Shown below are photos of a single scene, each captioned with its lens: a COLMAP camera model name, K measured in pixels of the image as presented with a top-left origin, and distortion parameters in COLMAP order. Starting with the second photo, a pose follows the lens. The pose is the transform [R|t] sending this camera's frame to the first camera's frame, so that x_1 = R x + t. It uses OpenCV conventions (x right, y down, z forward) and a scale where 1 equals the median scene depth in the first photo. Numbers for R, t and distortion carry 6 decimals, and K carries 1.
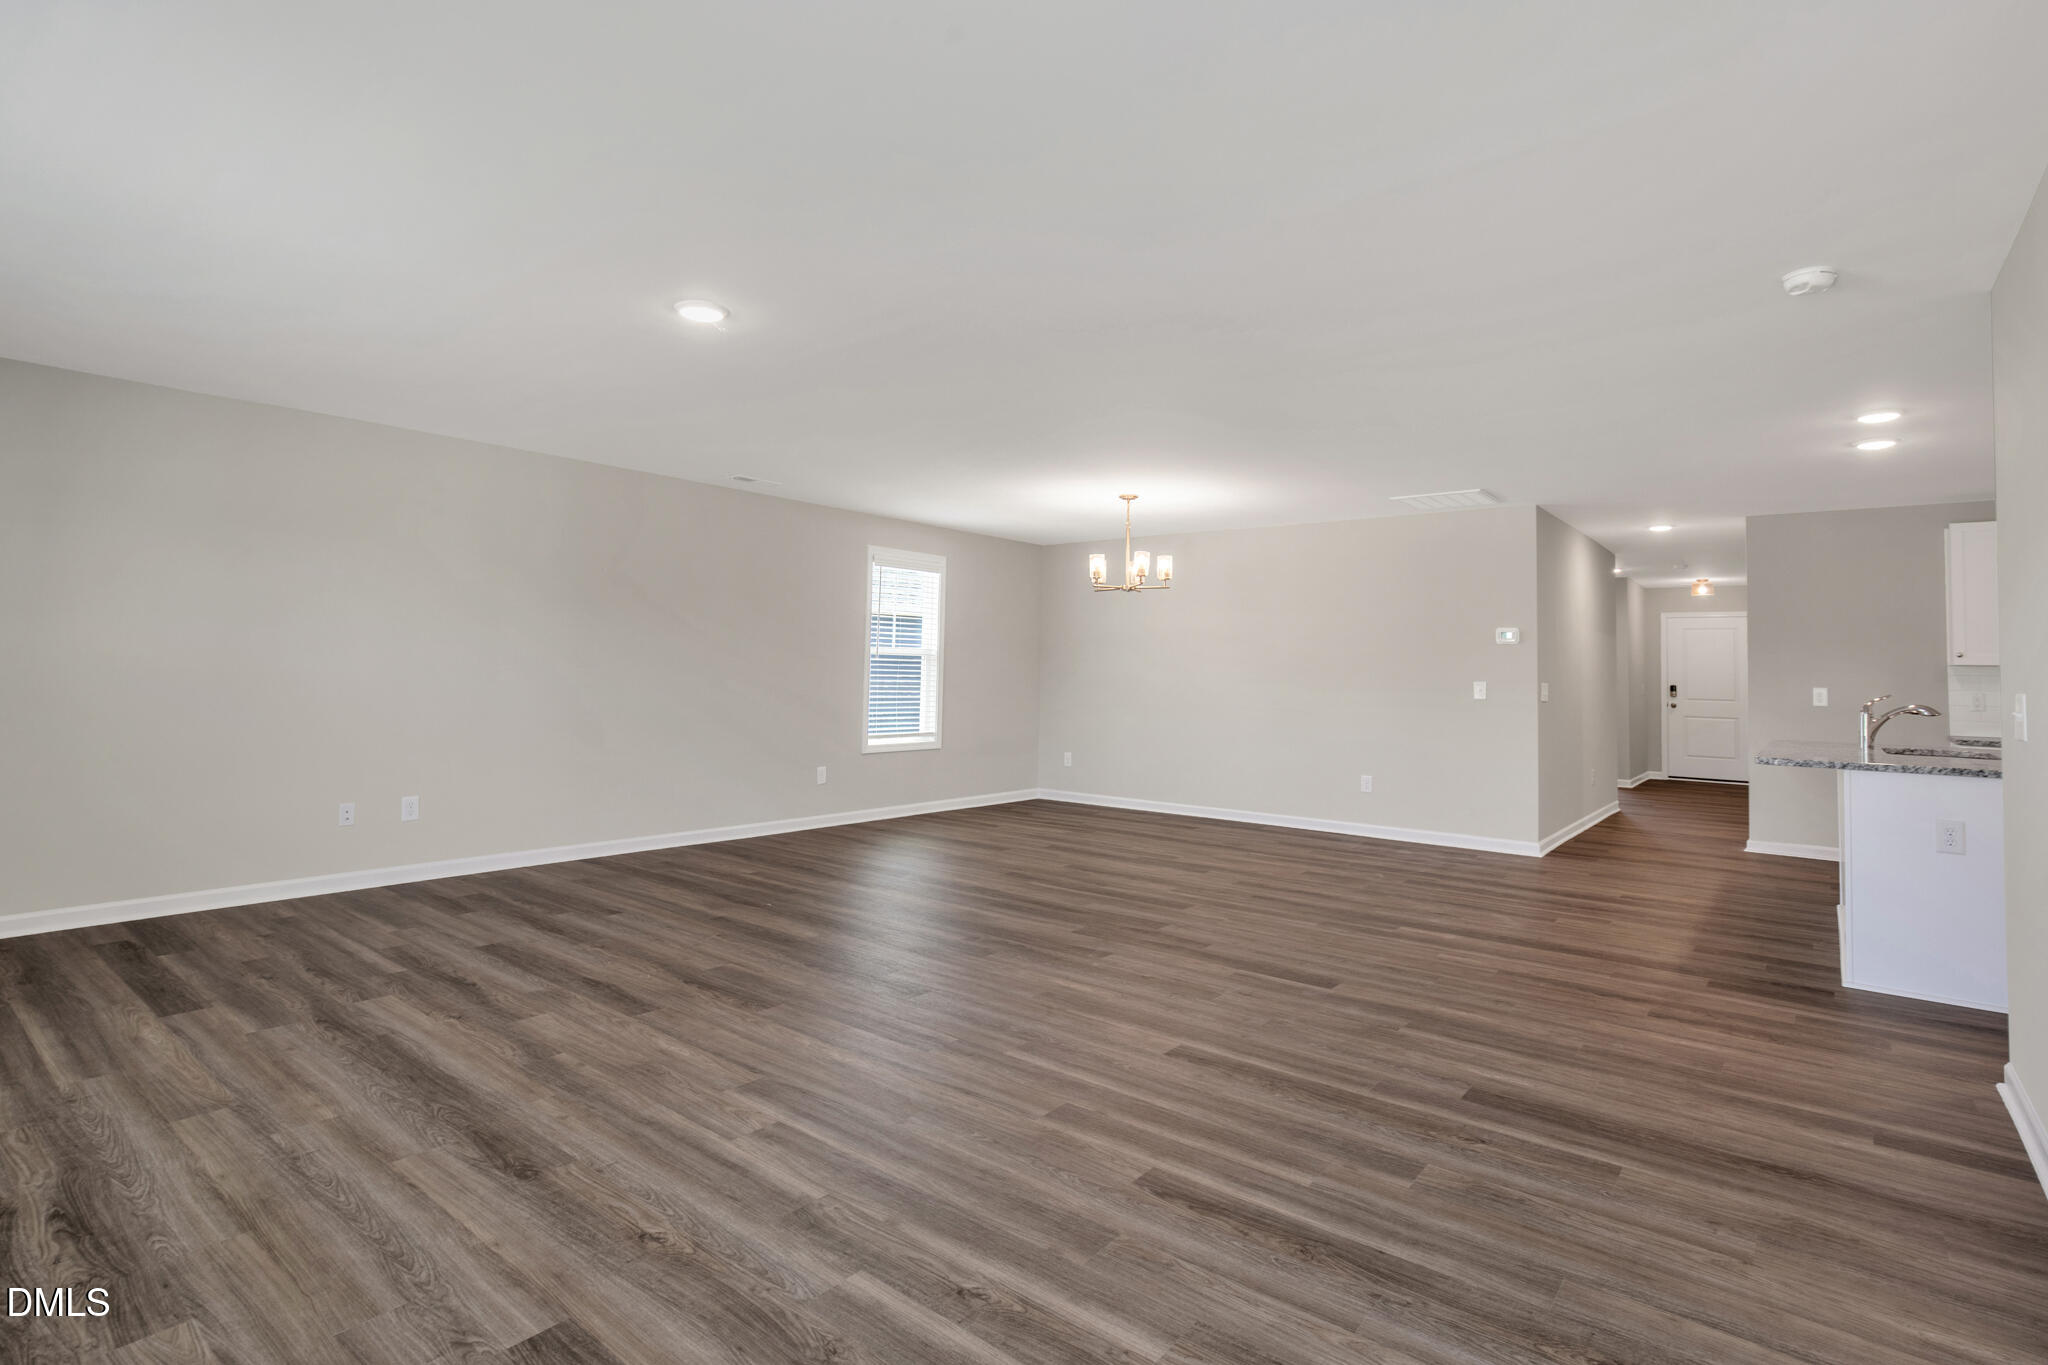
lens RADIAL K [[970.3, 0, 1017.2], [0, 970.3, 664.2], [0, 0, 1]] dist [-0.012607, 0.004918]
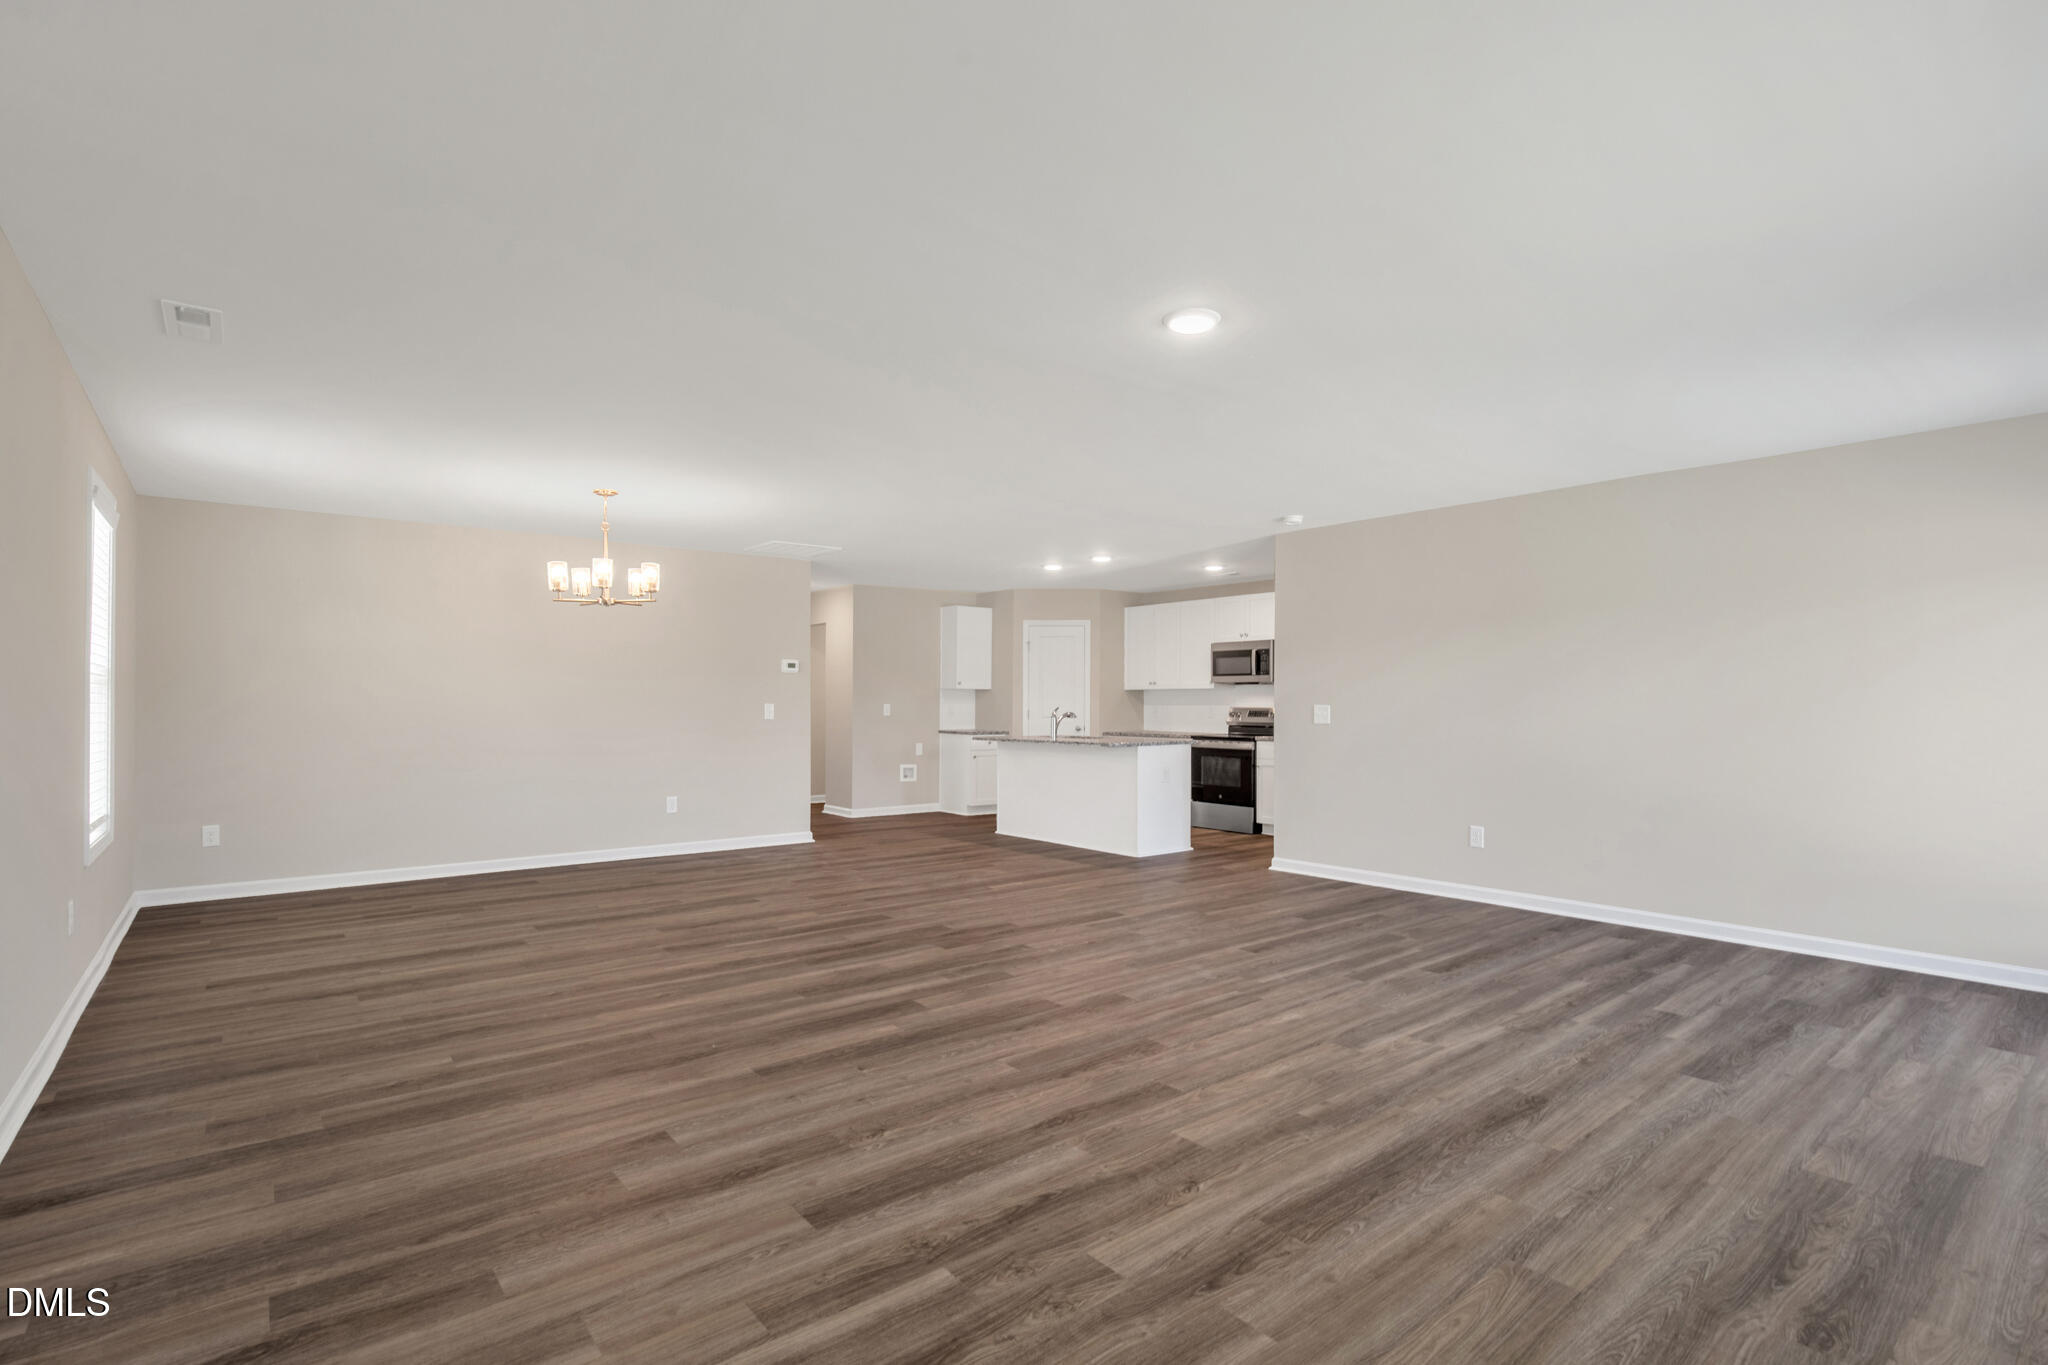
lens RADIAL K [[970.3, 0, 1012.3], [0, 970.3, 693.6], [0, 0, 1]] dist [-0.012607, 0.004918]
pose [[0.221211, -0.005714, 0.975209, -1.624625], [-0.009361, 0.999924, 0.007982, -0.018085], [-0.975181, -0.010895, 0.221141, 1.188952]]
